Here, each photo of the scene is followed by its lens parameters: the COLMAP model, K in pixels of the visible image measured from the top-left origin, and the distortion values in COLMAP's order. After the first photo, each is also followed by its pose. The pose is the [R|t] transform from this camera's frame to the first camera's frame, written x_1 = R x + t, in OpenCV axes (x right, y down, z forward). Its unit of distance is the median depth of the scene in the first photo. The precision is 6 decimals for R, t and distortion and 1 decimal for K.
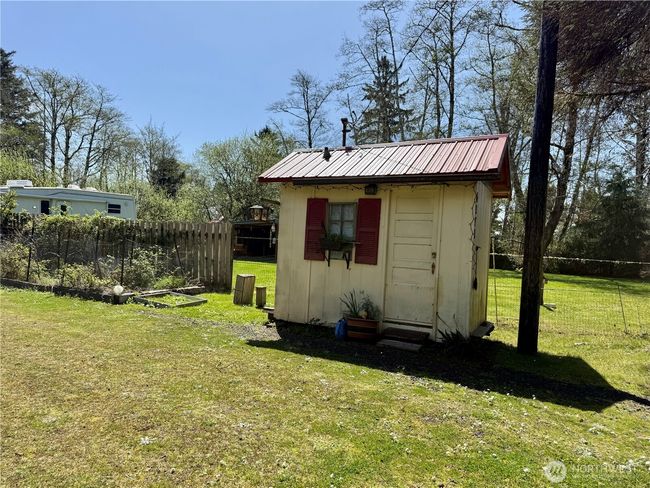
lens RADIAL K [[458.5, 0, 326.0], [0, 458.5, 244.1], [0, 0, 1]] dist [0.041484, -0.048291]
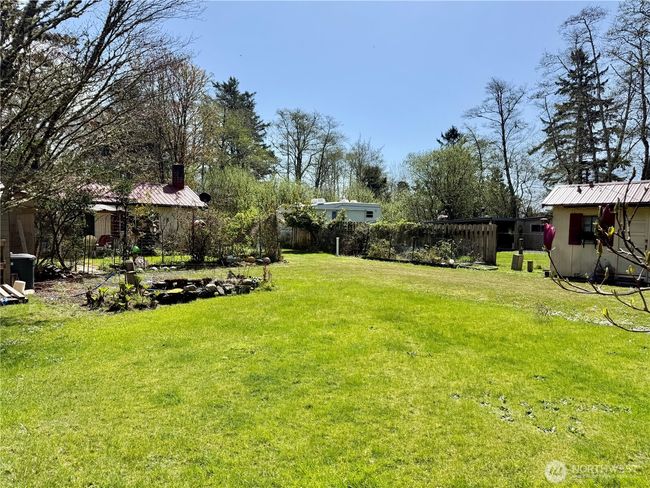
lens RADIAL K [[458.5, 0, 326.0], [0, 458.5, 244.1], [0, 0, 1]] dist [0.041484, -0.048291]
pose [[0.934328, -0.015386, -0.356082, -0.044351], [0.020201, 0.999748, 0.009806, -0.001289], [0.355841, -0.016355, 0.934403, -0.173840]]
